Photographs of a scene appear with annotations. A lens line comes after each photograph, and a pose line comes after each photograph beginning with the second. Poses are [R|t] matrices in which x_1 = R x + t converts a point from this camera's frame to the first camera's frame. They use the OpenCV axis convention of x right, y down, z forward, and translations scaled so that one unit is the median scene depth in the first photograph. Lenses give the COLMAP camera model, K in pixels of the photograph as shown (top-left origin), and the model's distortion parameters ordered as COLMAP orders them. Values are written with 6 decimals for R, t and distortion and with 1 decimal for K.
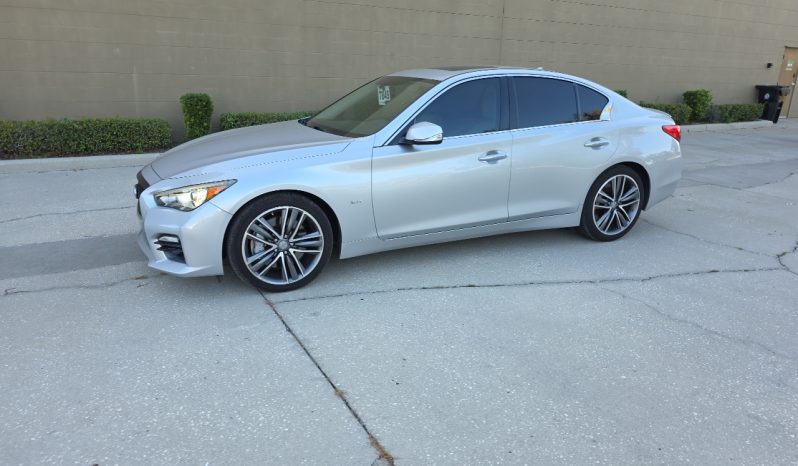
lens RADIAL K [[564.3, 0, 399.0], [0, 564.3, 233.0], [0, 0, 1]] dist [0.068446, -0.065261]
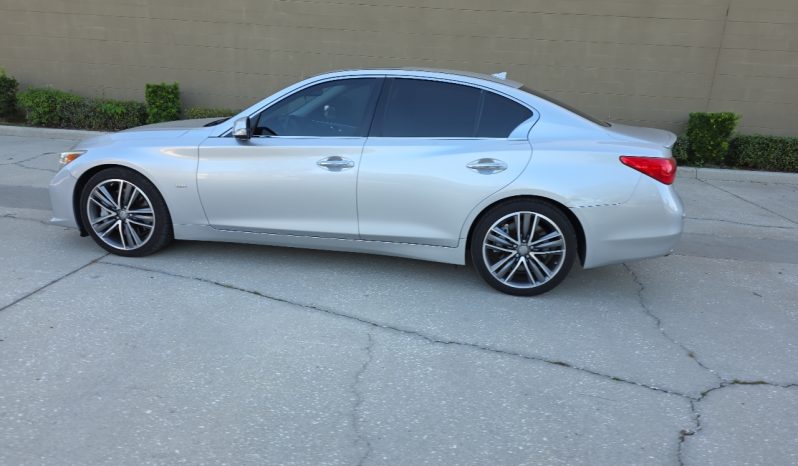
lens RADIAL K [[544.4, 0, 404.6], [0, 544.4, 231.2], [0, 0, 1]] dist [0.049407, -0.047035]
pose [[0.816223, 0.179931, -0.549003, 0.697101], [-0.191961, 0.980741, 0.036034, -0.075083], [0.544913, 0.075975, 0.835043, 0.319363]]
